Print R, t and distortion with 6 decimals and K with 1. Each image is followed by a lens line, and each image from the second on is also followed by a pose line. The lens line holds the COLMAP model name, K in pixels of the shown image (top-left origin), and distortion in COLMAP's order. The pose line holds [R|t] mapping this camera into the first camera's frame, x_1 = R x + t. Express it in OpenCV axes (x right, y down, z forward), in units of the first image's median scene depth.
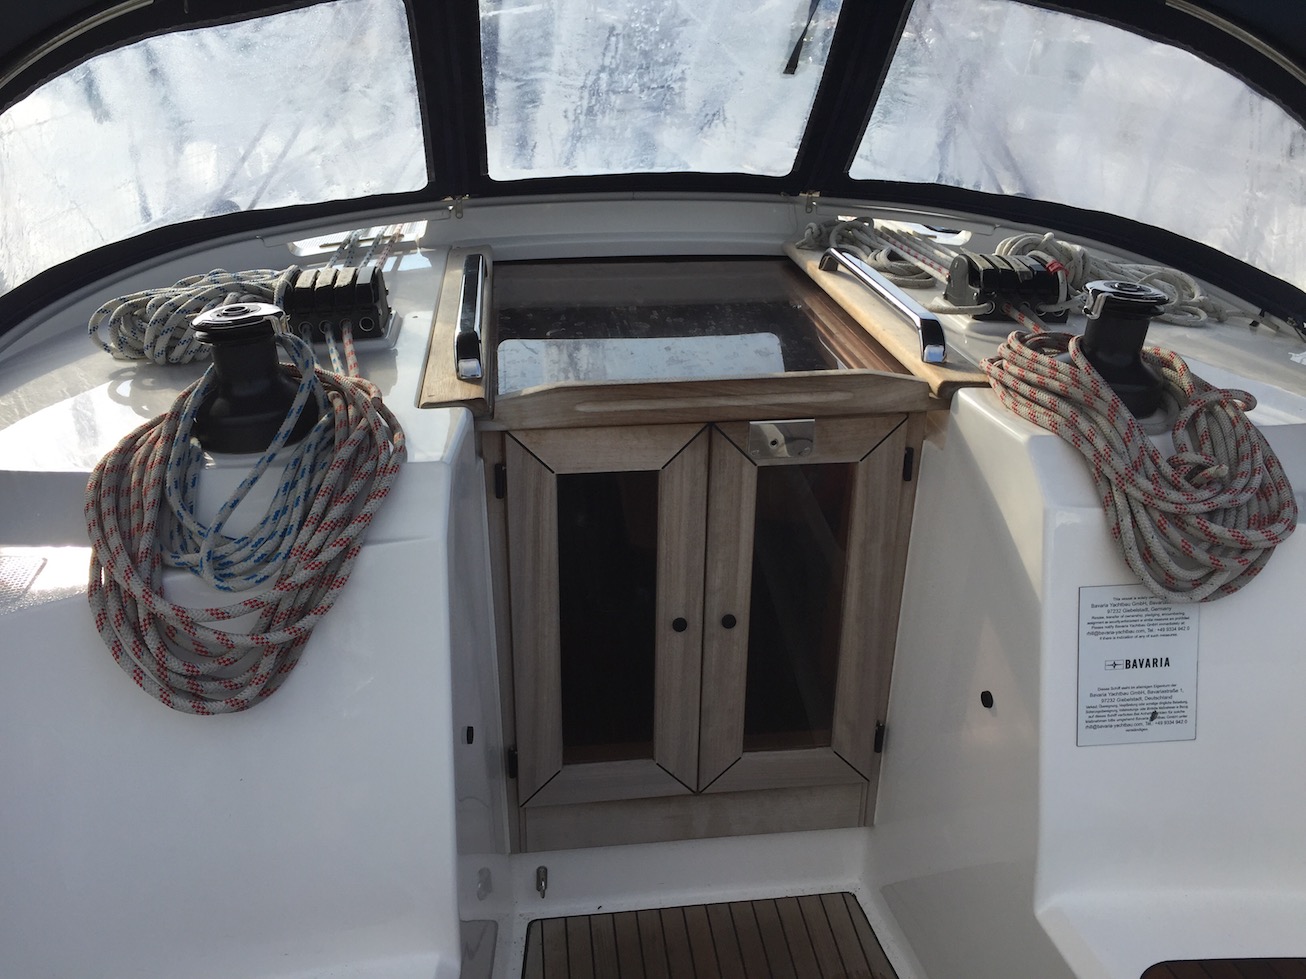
lens RADIAL K [[1113.2, 0, 632.8], [0, 1113.2, 465.6], [0, 0, 1]] dist [0.042026, 0.003527]
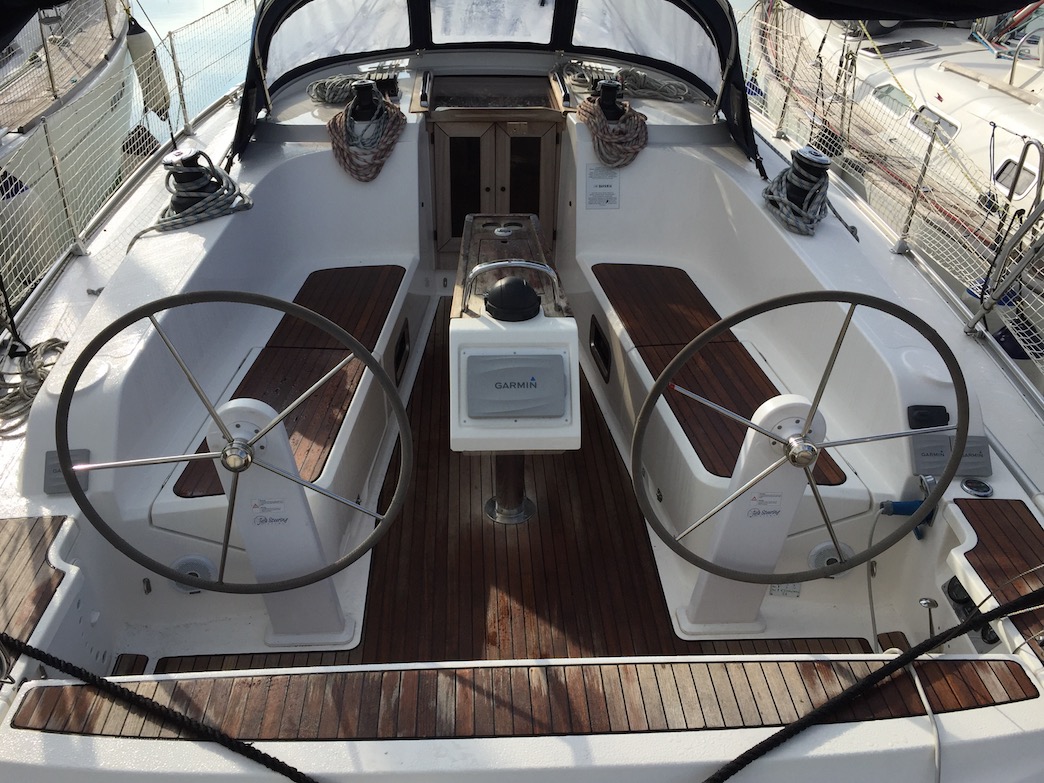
lens RADIAL K [[964.8, 0, 522.0], [0, 964.8, 391.5], [0, 0, 1]] dist [0.017733, -0.014164]
pose [[0.998699, 0.032981, -0.038889, 0.305455], [-0.028547, 0.993575, 0.109515, 0.471219], [0.042251, -0.108263, 0.993224, -2.081686]]
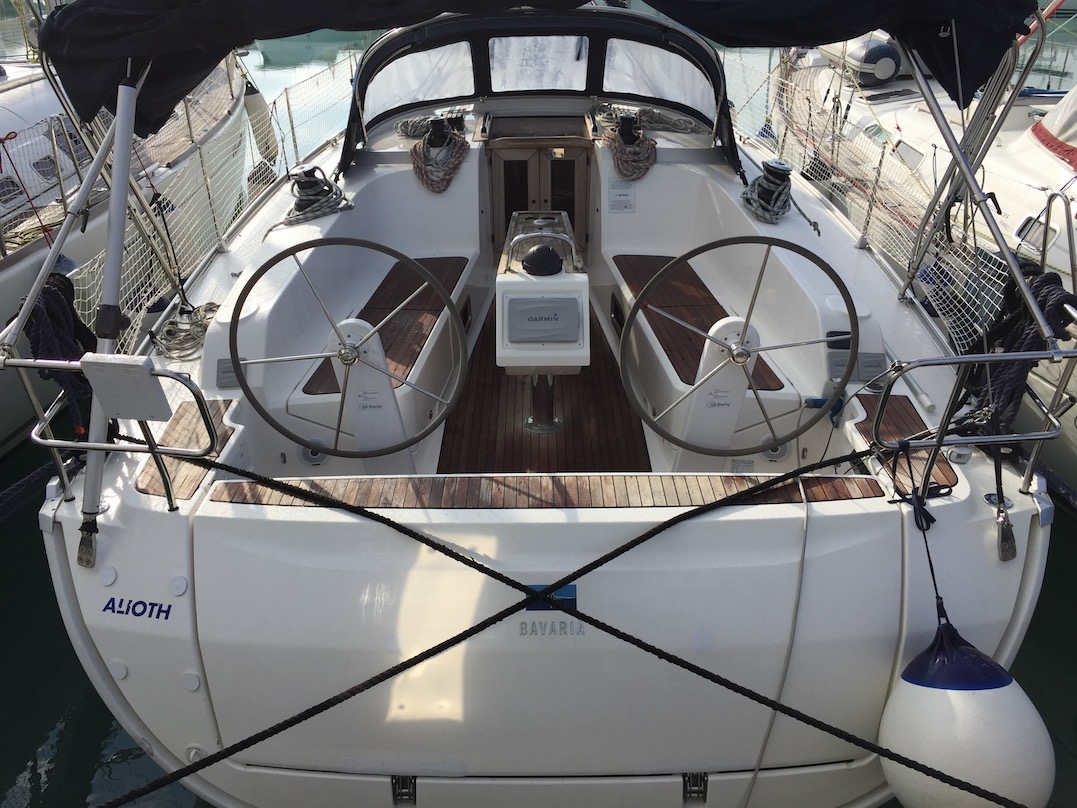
lens RADIAL K [[906.2, 0, 538.5], [0, 906.2, 404.0], [0, 0, 1]] dist [0.002527, -0.006949]
pose [[0.995178, 0.032519, -0.092536, 0.447137], [-0.025292, 0.996615, 0.078229, 0.710467], [0.094767, -0.075511, 0.992631, -2.695943]]
